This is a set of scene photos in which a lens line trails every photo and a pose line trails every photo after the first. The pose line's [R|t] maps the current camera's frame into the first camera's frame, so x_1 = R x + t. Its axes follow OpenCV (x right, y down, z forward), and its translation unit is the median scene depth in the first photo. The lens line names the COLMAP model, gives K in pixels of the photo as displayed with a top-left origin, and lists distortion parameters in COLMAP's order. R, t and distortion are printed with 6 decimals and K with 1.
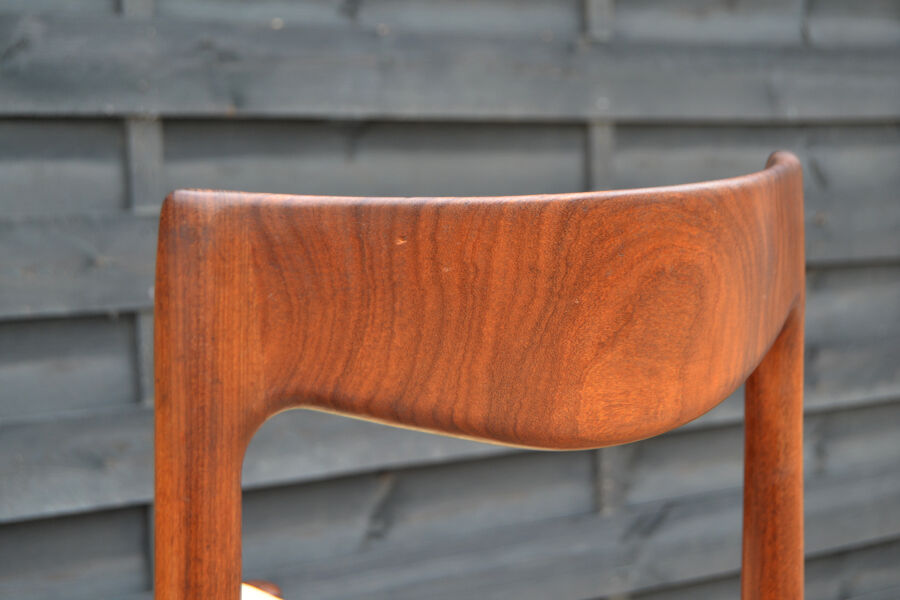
lens RADIAL K [[1875.3, 0, 450.0], [0, 1875.3, 300.0], [0, 0, 1]] dist [0.043906, 0.277098]
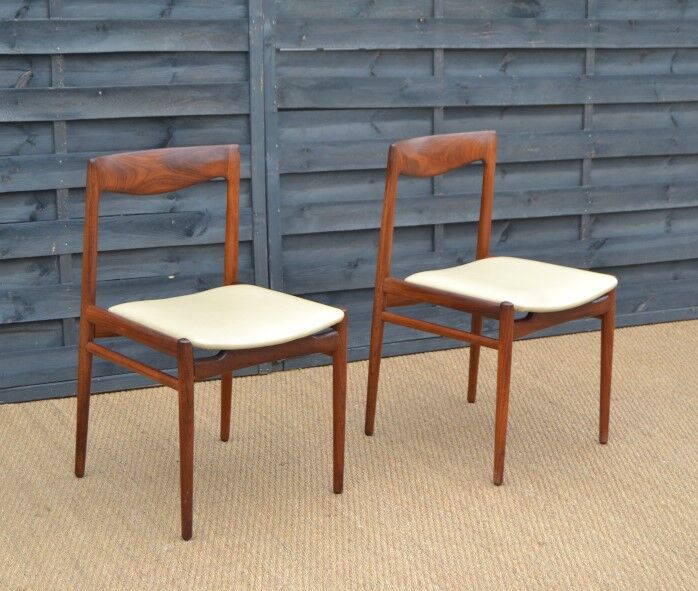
lens RADIAL K [[1514.7, 0, 349.0], [0, 1514.7, 295.5], [0, 0, 1]] dist [0.036453, -0.124760]
pose [[0.988853, 0.056335, -0.137823, 0.056960], [-0.040060, 0.992189, 0.118134, -0.067535], [0.143402, -0.111296, 0.983387, -1.453182]]
